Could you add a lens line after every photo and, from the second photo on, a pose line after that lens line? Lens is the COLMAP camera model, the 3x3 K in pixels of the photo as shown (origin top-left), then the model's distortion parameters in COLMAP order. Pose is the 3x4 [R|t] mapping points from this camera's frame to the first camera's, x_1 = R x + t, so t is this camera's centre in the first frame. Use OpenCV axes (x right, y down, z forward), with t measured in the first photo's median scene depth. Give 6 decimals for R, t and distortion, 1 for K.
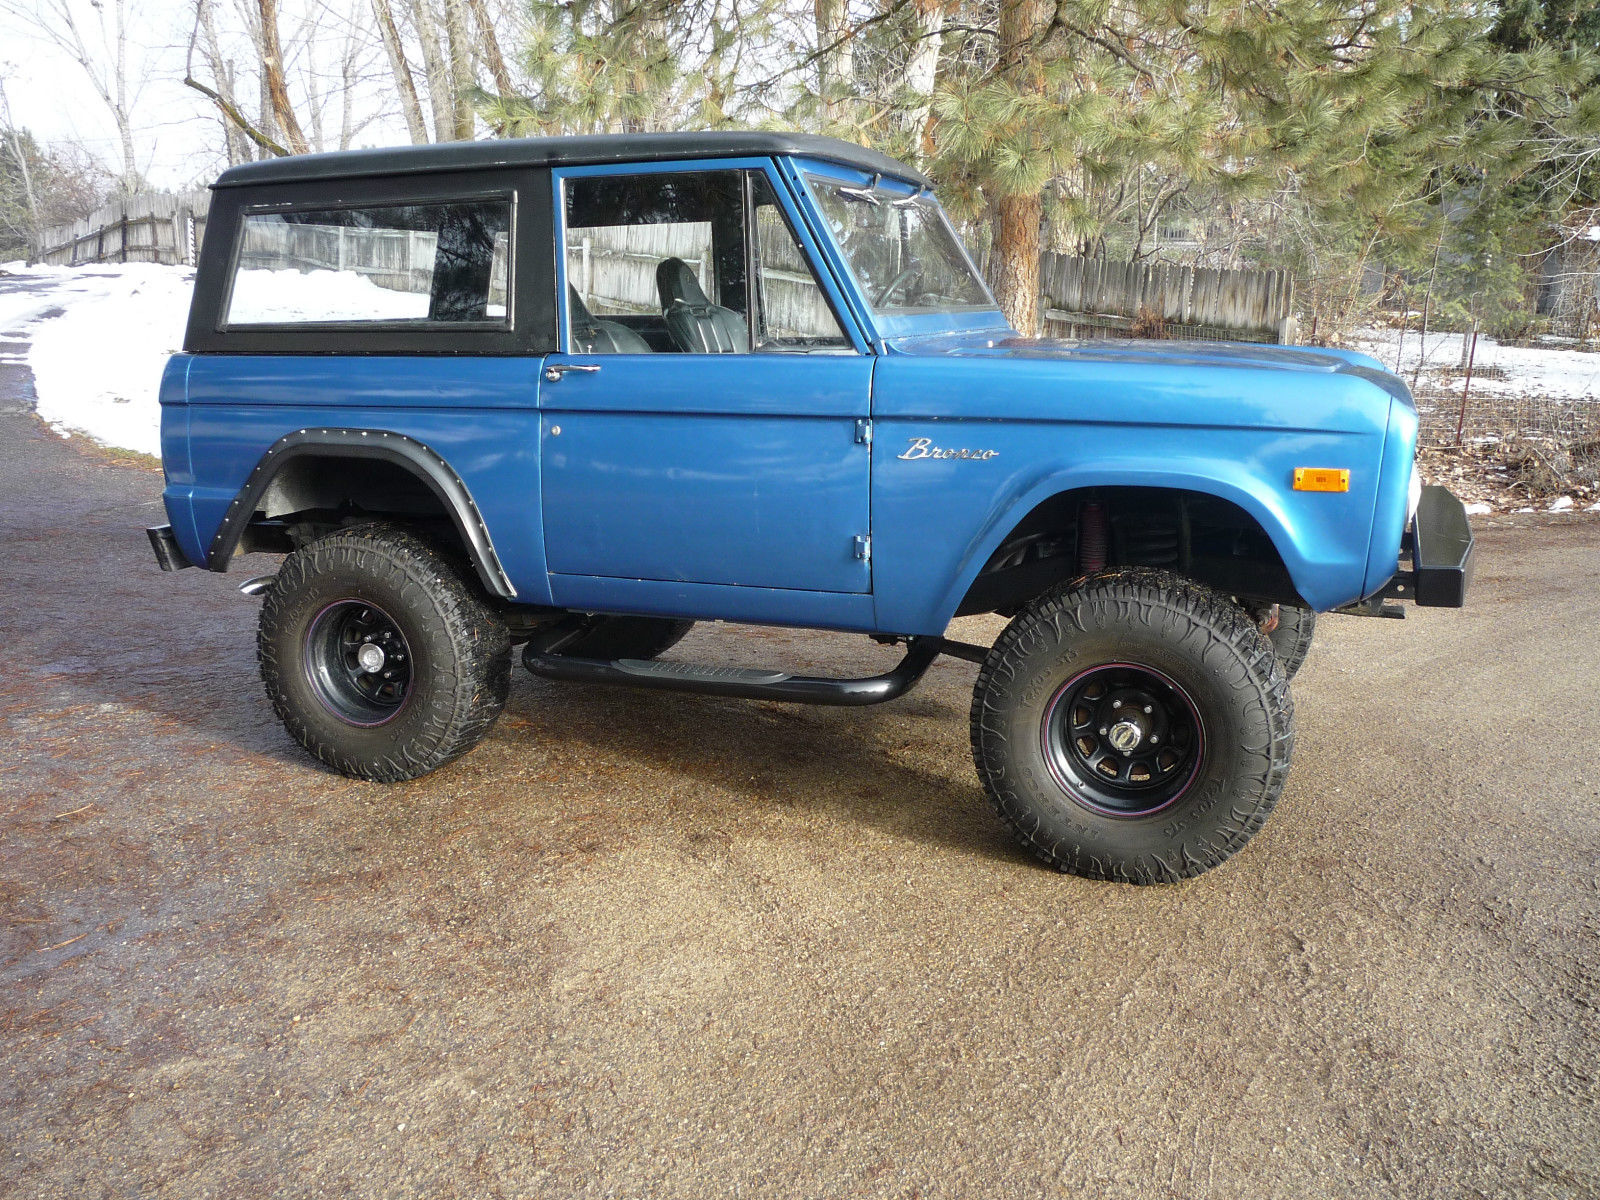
lens RADIAL K [[1486.7, 0, 789.0], [0, 1486.7, 598.4], [0, 0, 1]] dist [-0.080159, 0.062284]
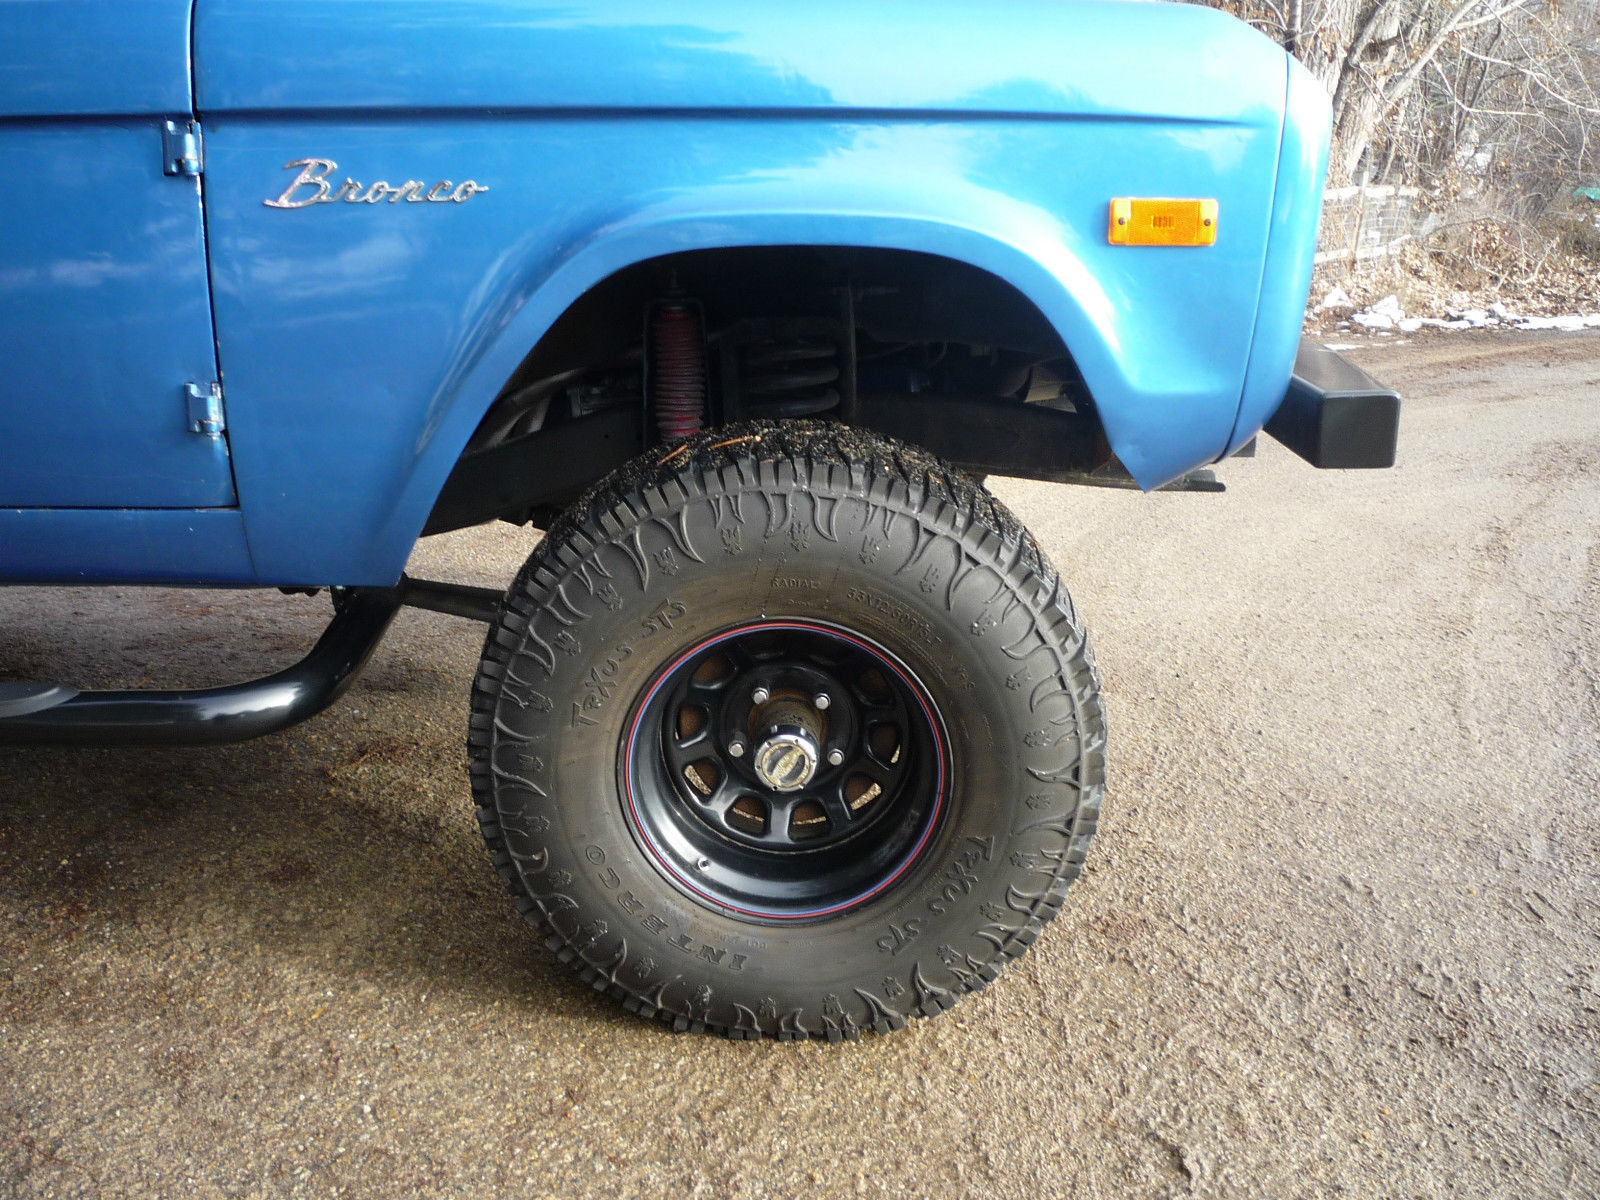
lens RADIAL K [[1457.3, 0, 802.5], [0, 1457.3, 591.2], [0, 0, 1]] dist [-0.056122, 0.014315]
pose [[0.936596, -0.084188, 0.340149, 0.069292], [0.057266, 0.994434, 0.088443, -0.007136], [-0.345701, -0.063357, 0.936203, 0.535873]]
